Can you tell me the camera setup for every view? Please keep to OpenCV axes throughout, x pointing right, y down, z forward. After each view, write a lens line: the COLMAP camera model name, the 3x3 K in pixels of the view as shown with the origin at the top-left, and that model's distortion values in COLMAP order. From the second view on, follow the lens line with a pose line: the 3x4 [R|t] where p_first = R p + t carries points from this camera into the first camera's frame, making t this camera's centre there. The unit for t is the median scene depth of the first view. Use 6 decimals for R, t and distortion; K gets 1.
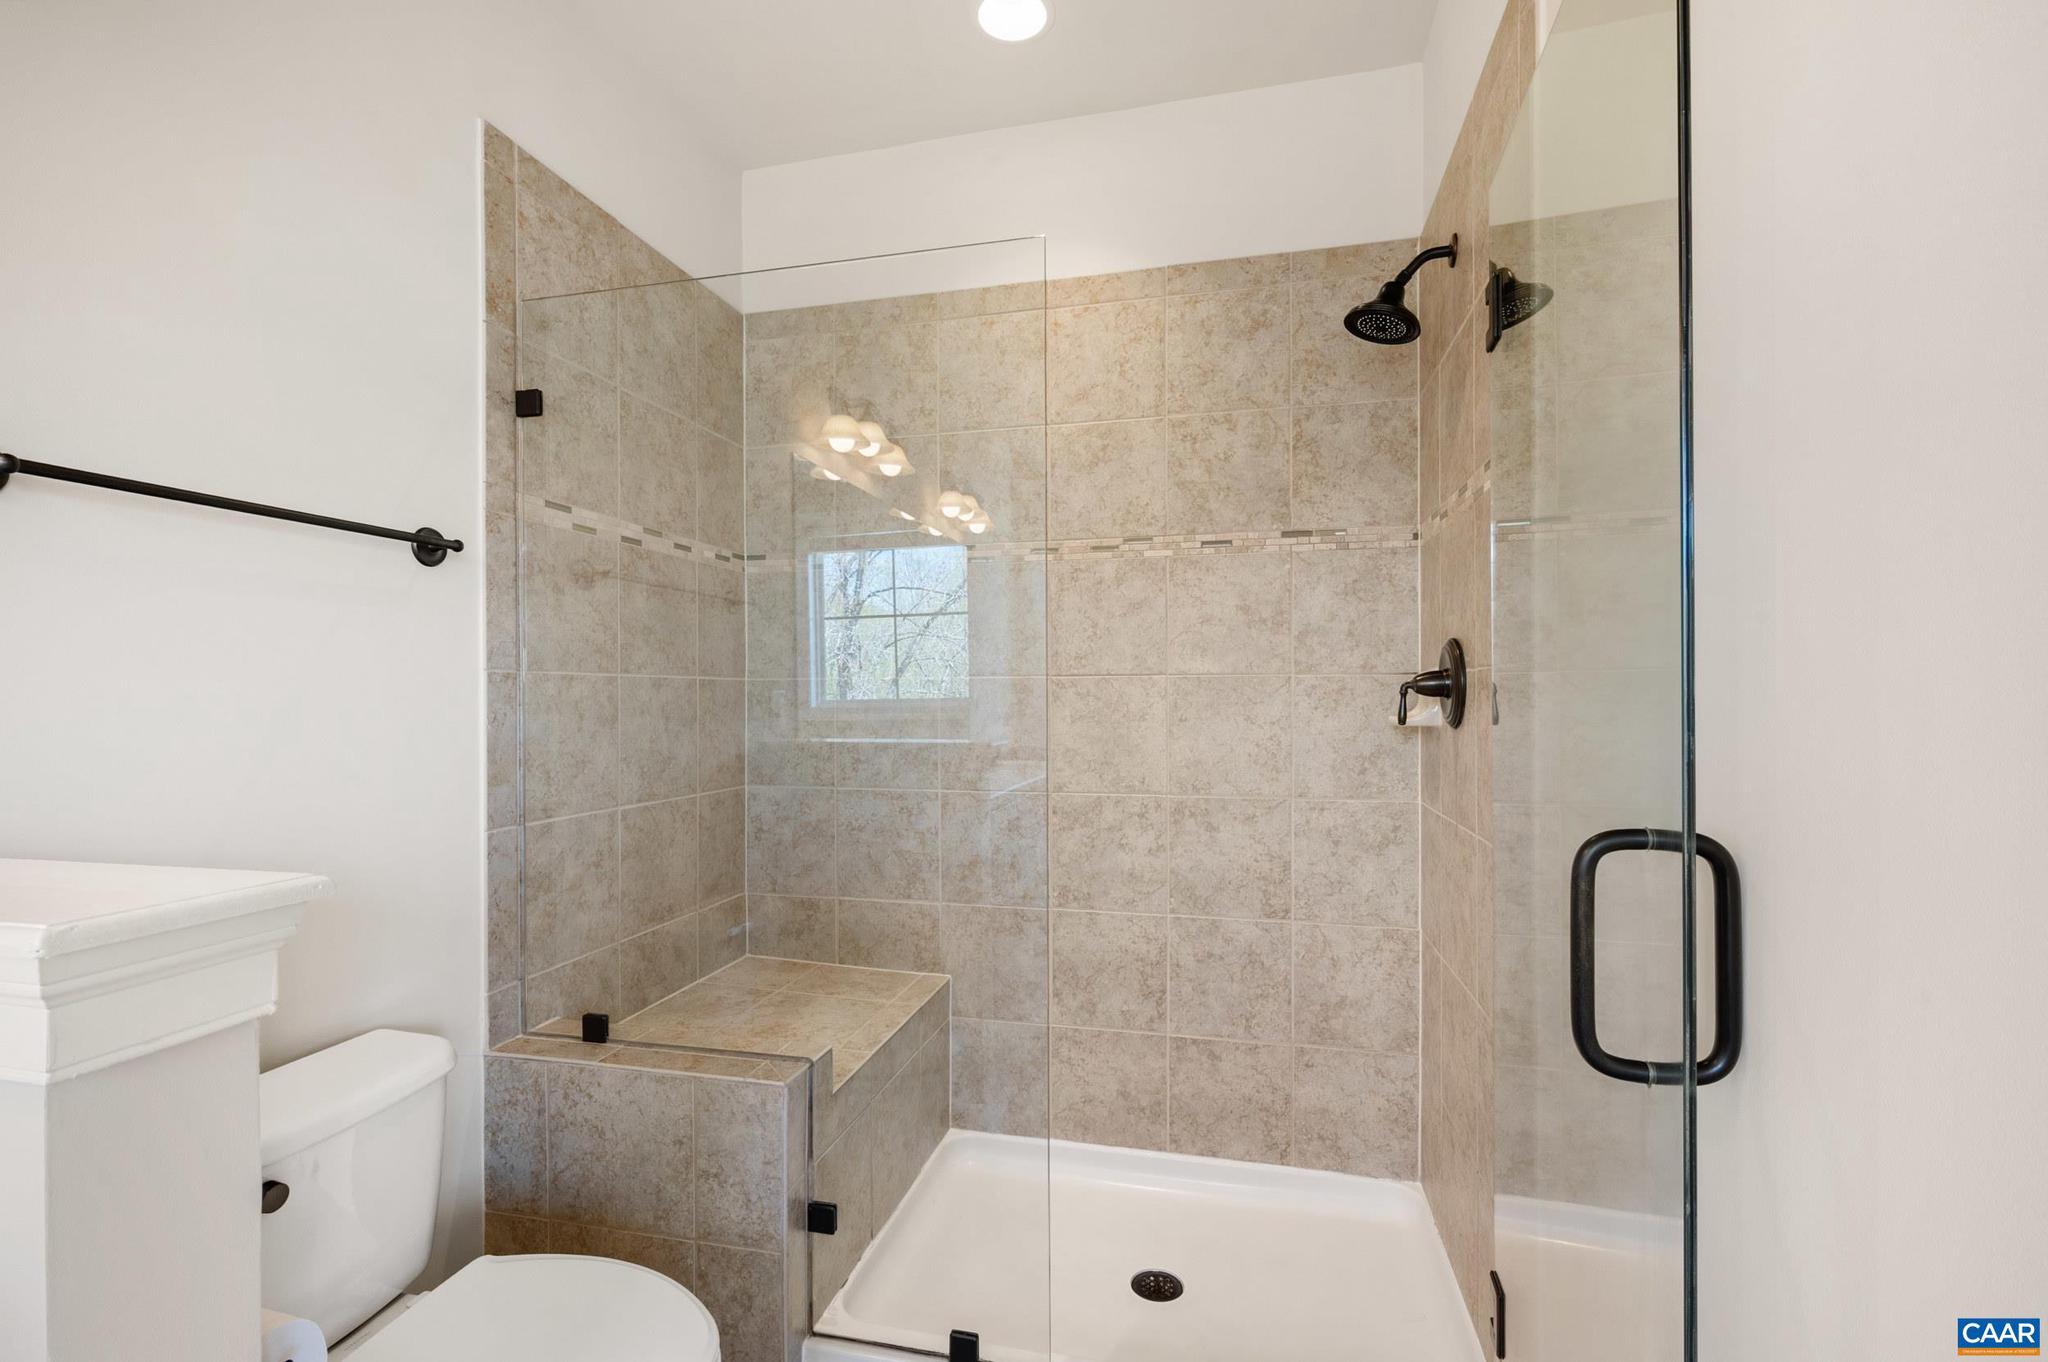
lens RADIAL K [[931.2, 0, 1023.6], [0, 931.2, 697.2], [0, 0, 1]] dist [0.000199, 0.000069]
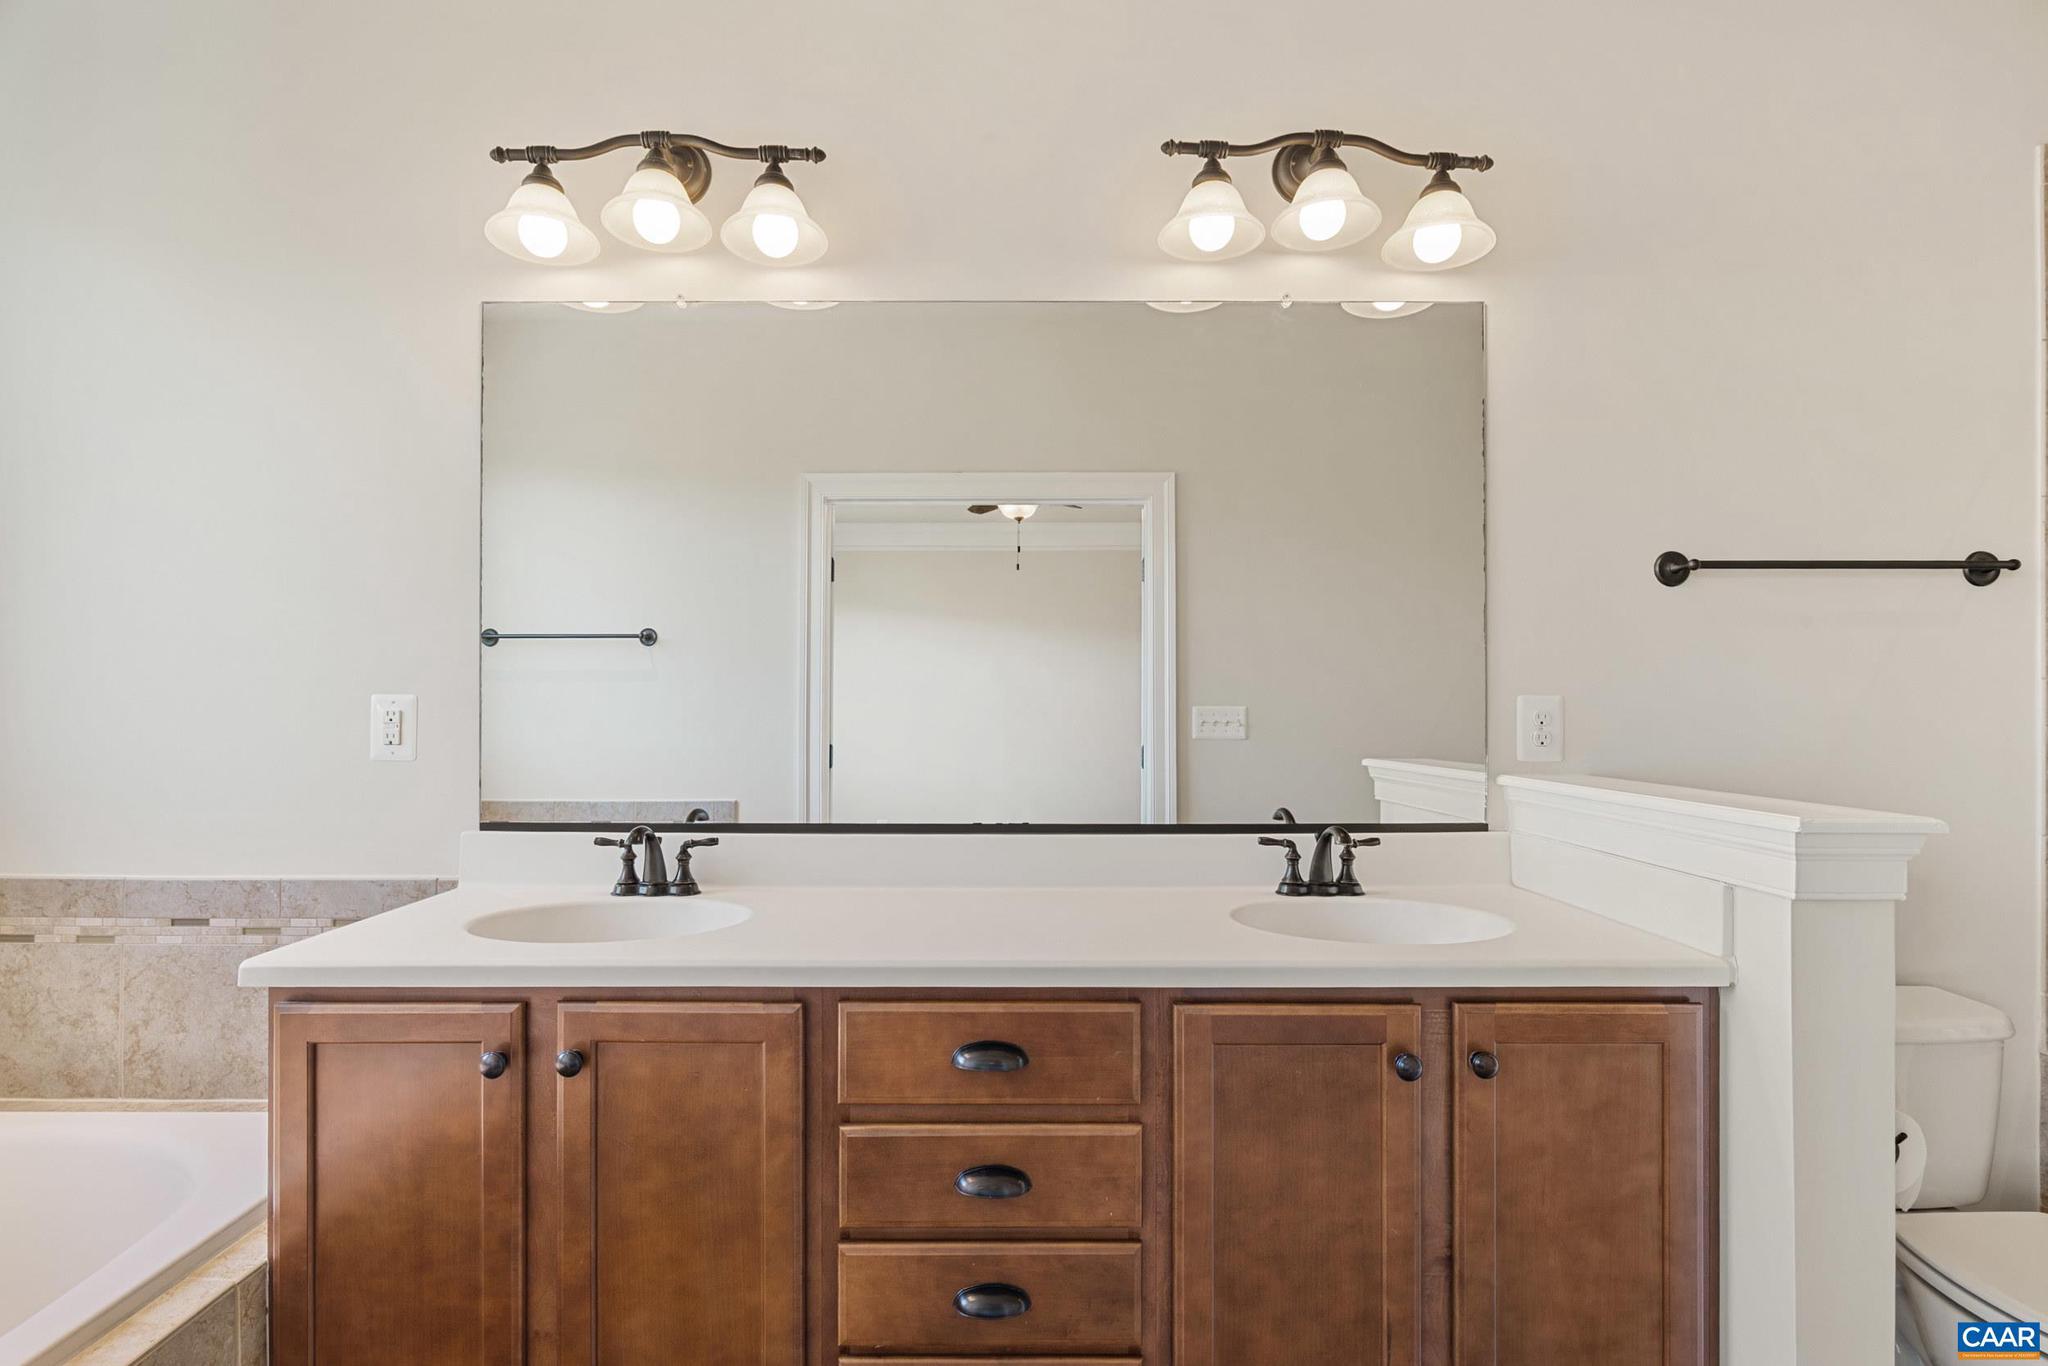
lens RADIAL K [[989.5, 0, 992.0], [0, 989.5, 695.1], [0, 0, 1]] dist [-0.004727, -0.000162]
pose [[0.242016, 0.000628, -0.970272, 0.210080], [-0.006519, 0.999978, -0.000979, -0.004564], [0.970250, 0.006562, 0.242014, -0.420241]]
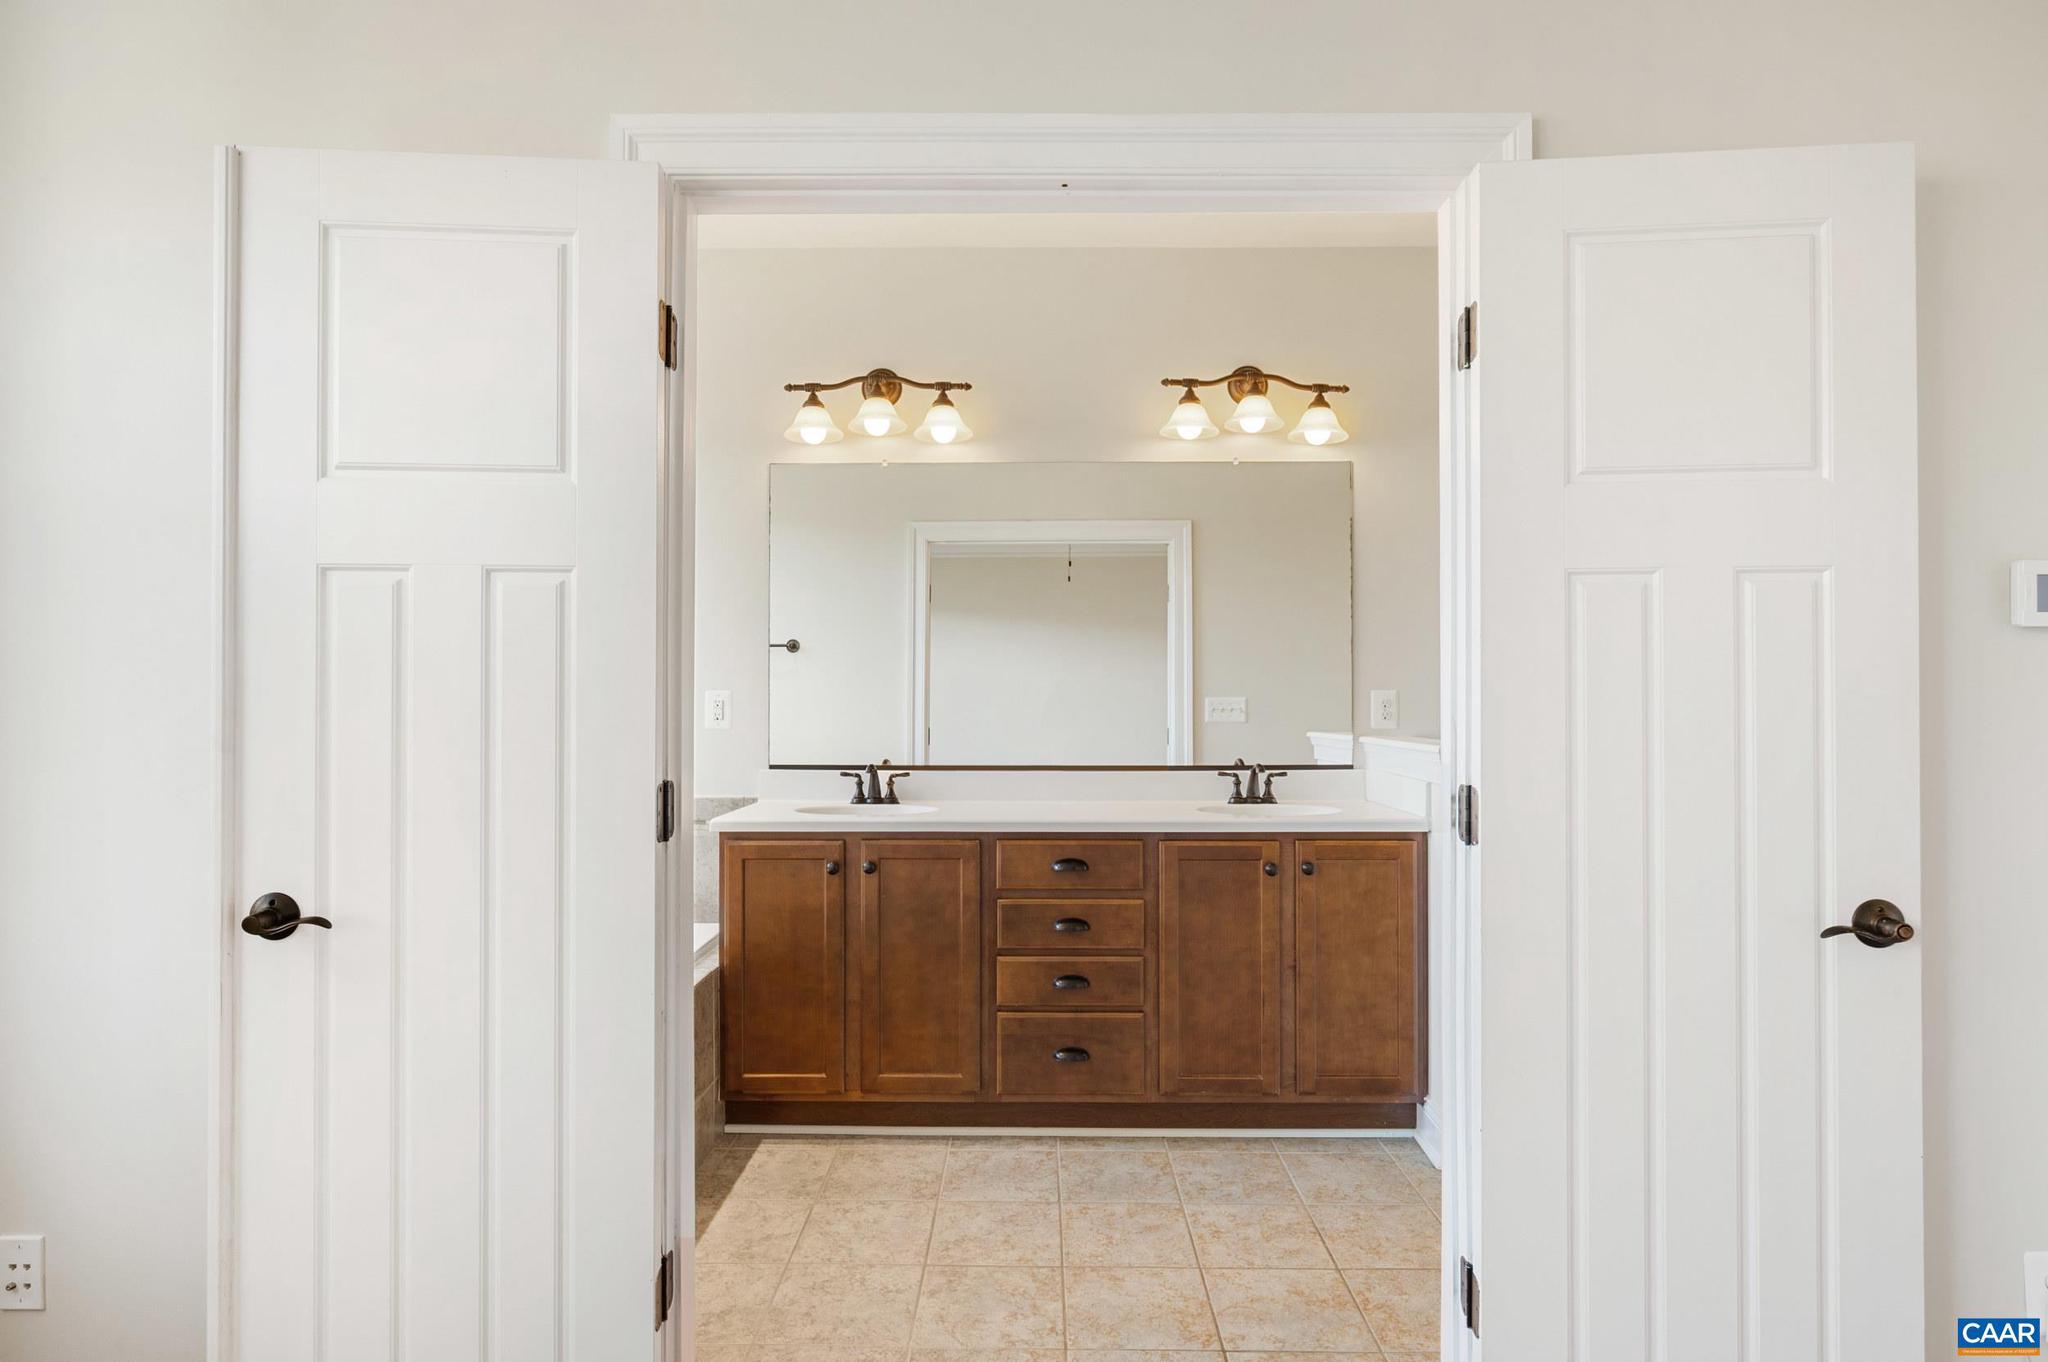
lens RADIAL K [[1120.1, 0, 1030.2], [0, 1120.1, 688.3], [0, 0, 1]] dist [0.007674, -0.000594]
pose [[0.242244, 0.001277, -0.970215, 1.288096], [-0.005587, 0.999984, -0.000078, -0.009859], [0.970199, 0.005440, 0.242247, -0.763762]]
